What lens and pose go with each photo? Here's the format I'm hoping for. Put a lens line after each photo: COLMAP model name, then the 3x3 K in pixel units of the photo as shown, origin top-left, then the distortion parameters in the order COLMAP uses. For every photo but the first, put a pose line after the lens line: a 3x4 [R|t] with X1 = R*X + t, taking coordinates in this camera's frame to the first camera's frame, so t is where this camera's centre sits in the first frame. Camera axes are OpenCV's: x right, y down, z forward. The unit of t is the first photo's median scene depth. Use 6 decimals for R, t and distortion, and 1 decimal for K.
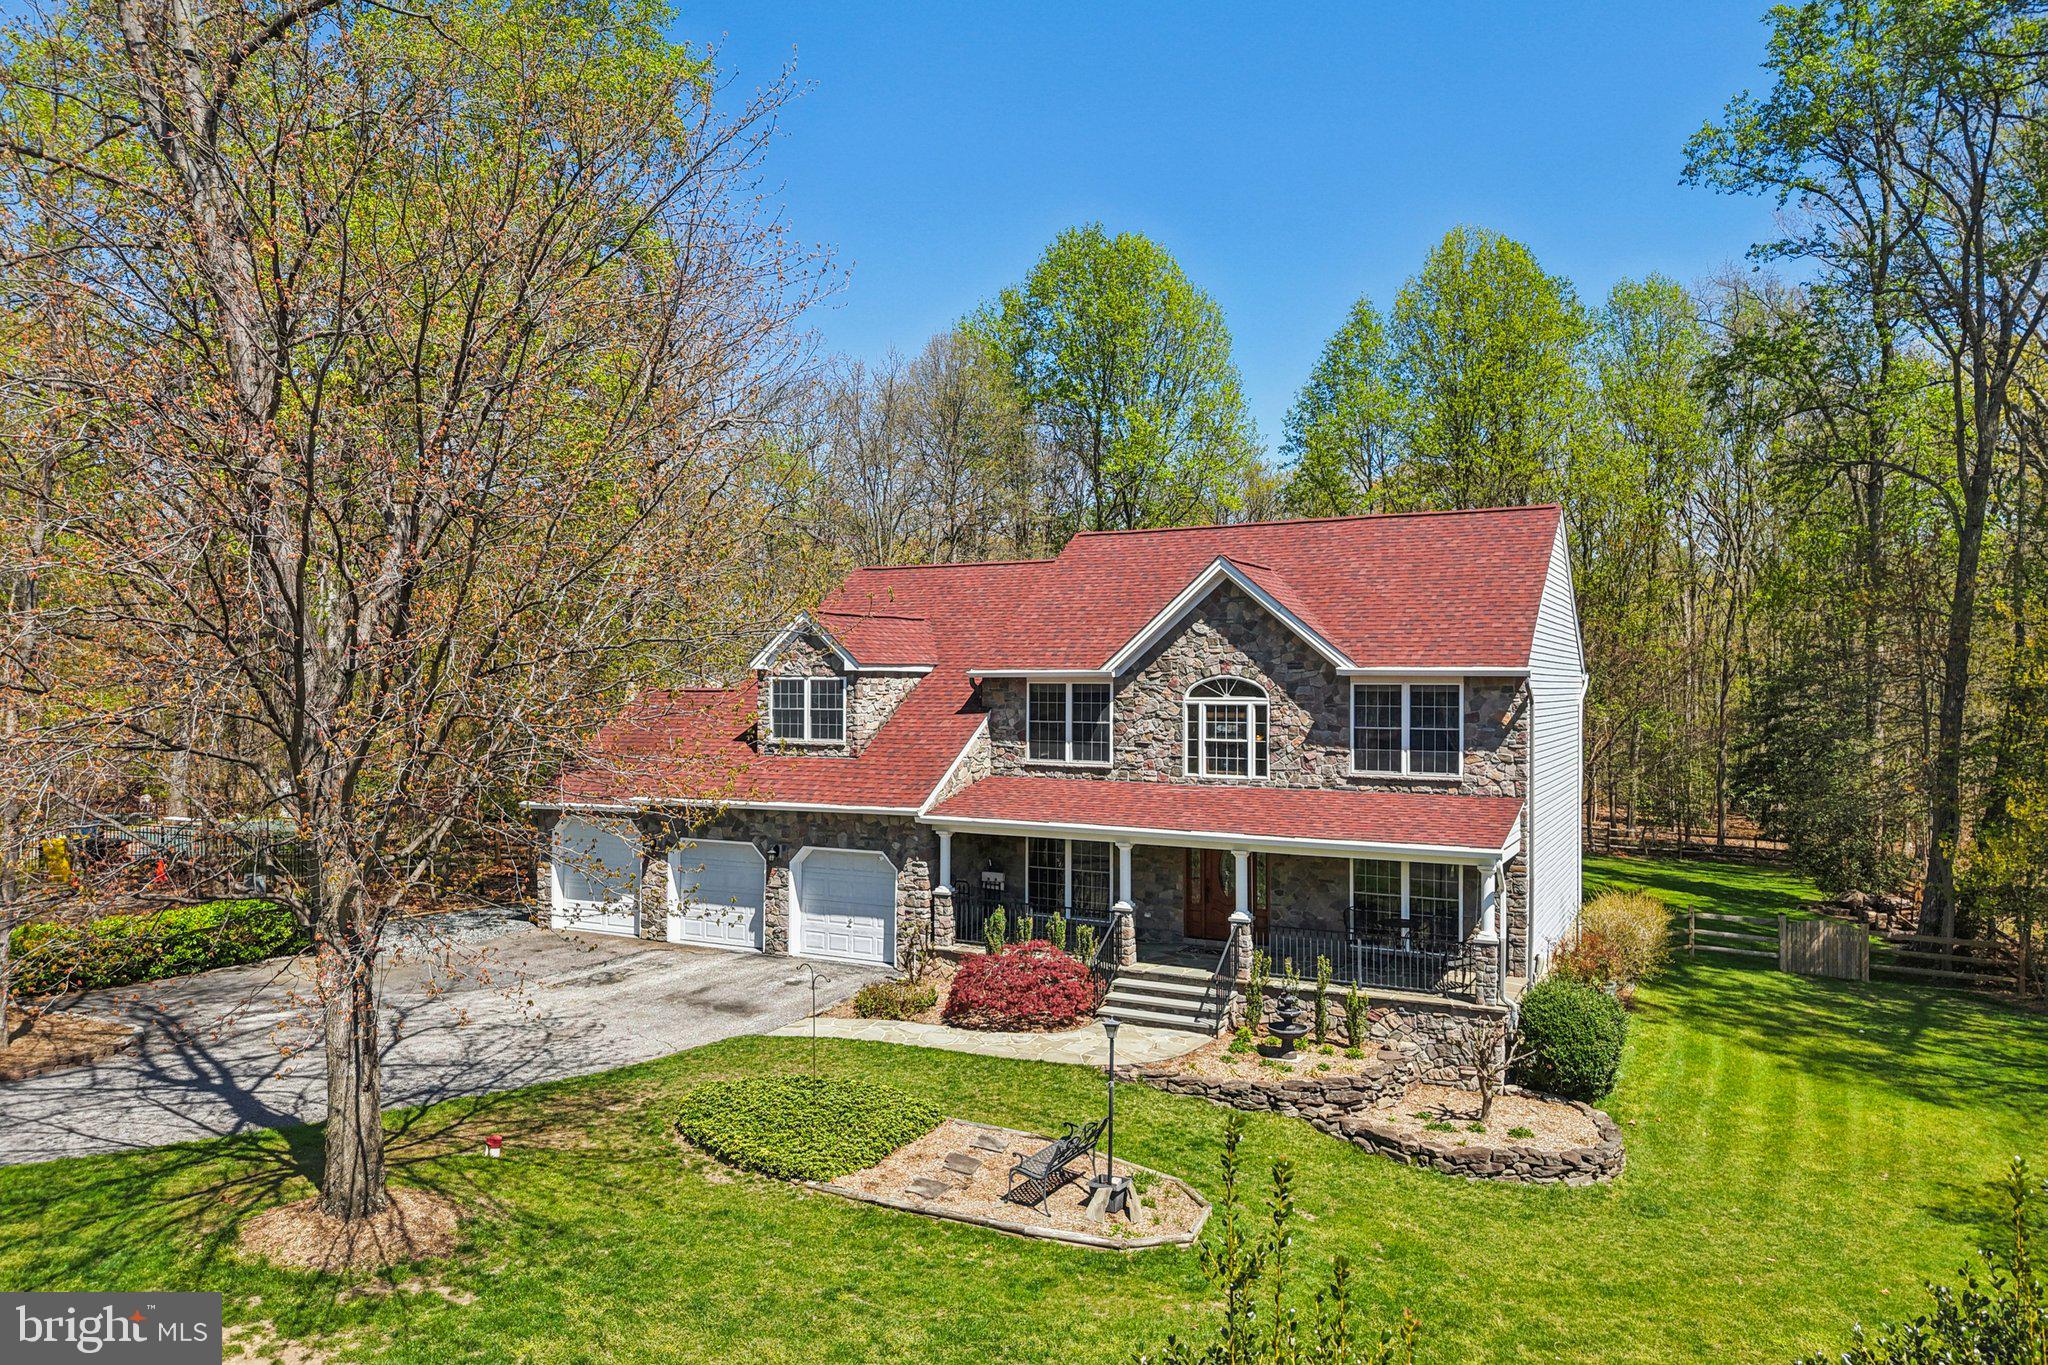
lens RADIAL K [[1373.2, 0, 1023.9], [0, 1373.2, 676.6], [0, 0, 1]] dist [0.014770, -0.018910]
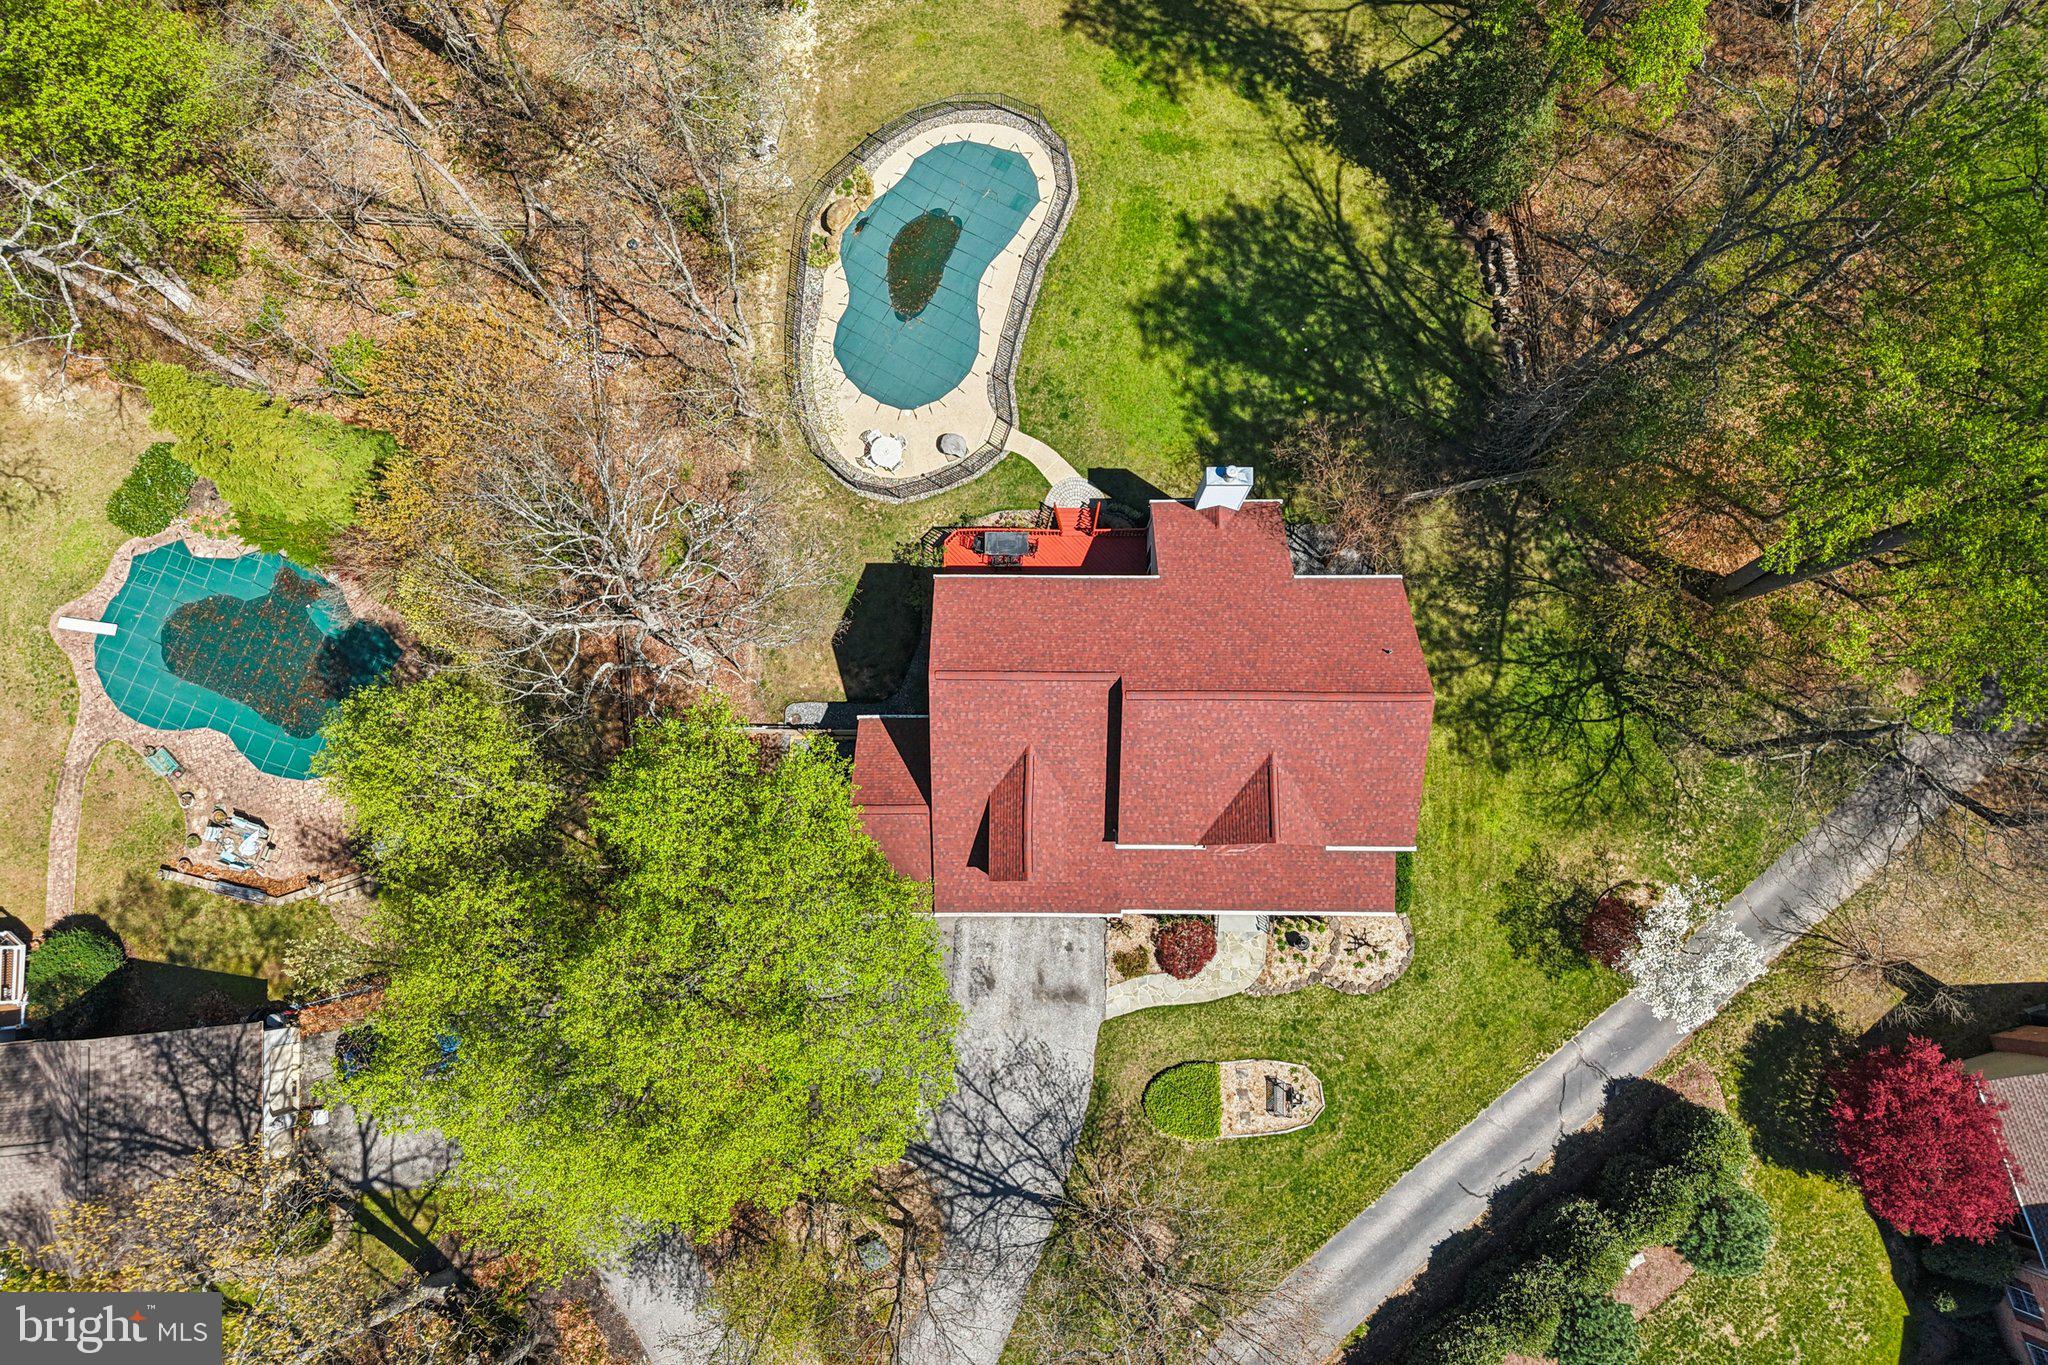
lens RADIAL K [[1373.2, 0, 1013.5], [0, 1373.2, 678.6], [0, 0, 1]] dist [0.014770, -0.018910]
pose [[0.892195, -0.443894, 0.083348, -0.352566], [-0.007804, 0.169361, 0.985523, -2.905172], [-0.451583, -0.879929, 0.147638, 1.597987]]
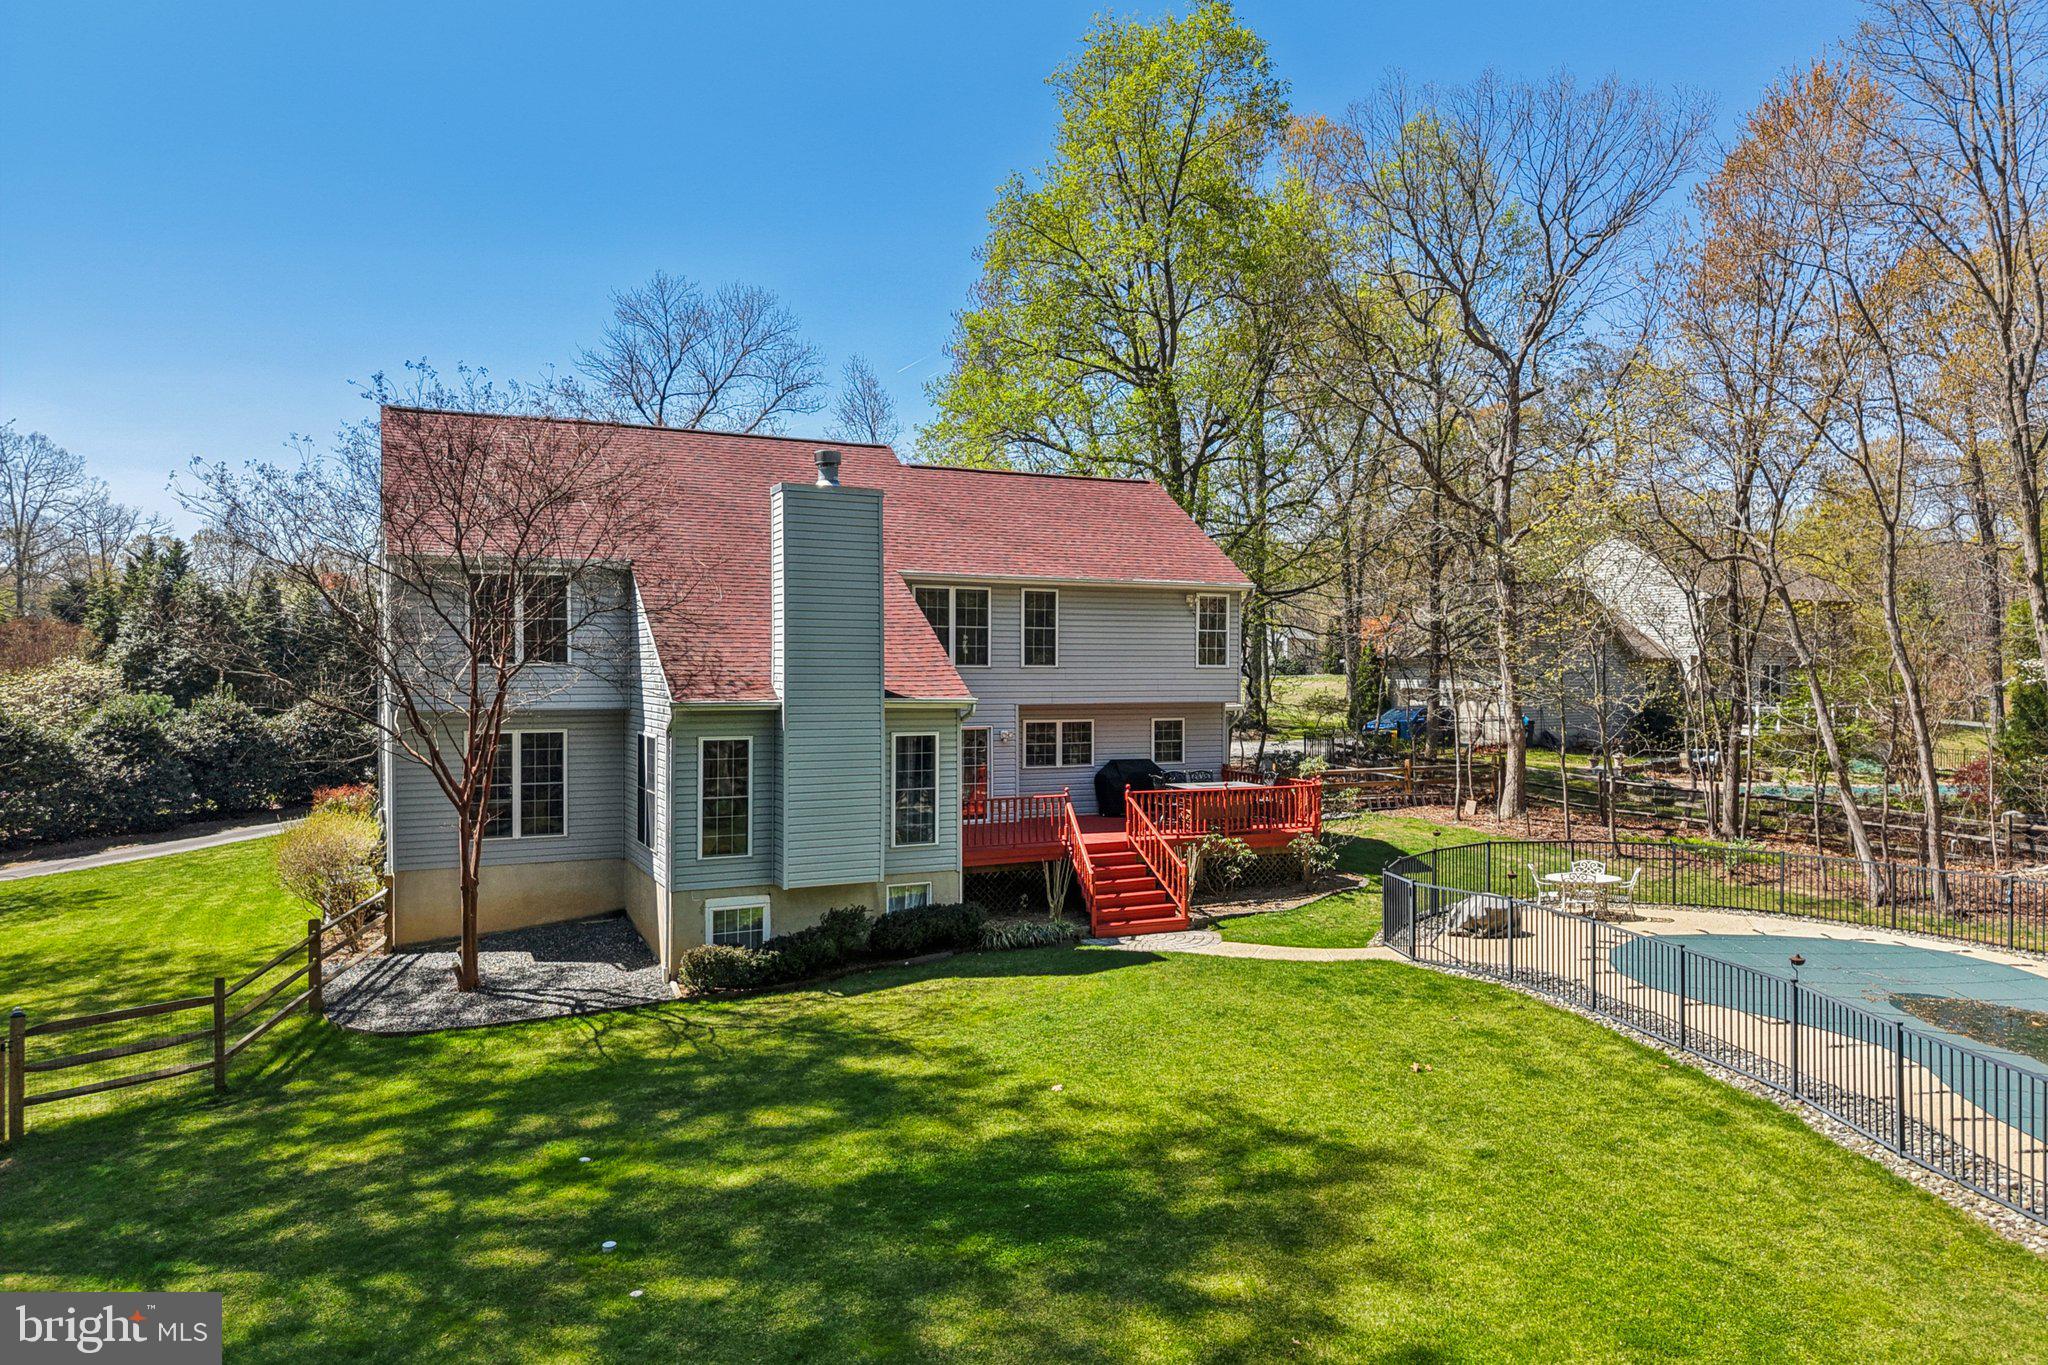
lens RADIAL K [[1373.2, 0, 1025.7], [0, 1373.2, 664.5], [0, 0, 1]] dist [0.014770, -0.018910]
pose [[-0.612086, 0.001852, -0.790789, 1.409249], [-0.009864, 0.999902, 0.009976, 0.098812], [0.790729, 0.013907, -0.612008, 3.145791]]
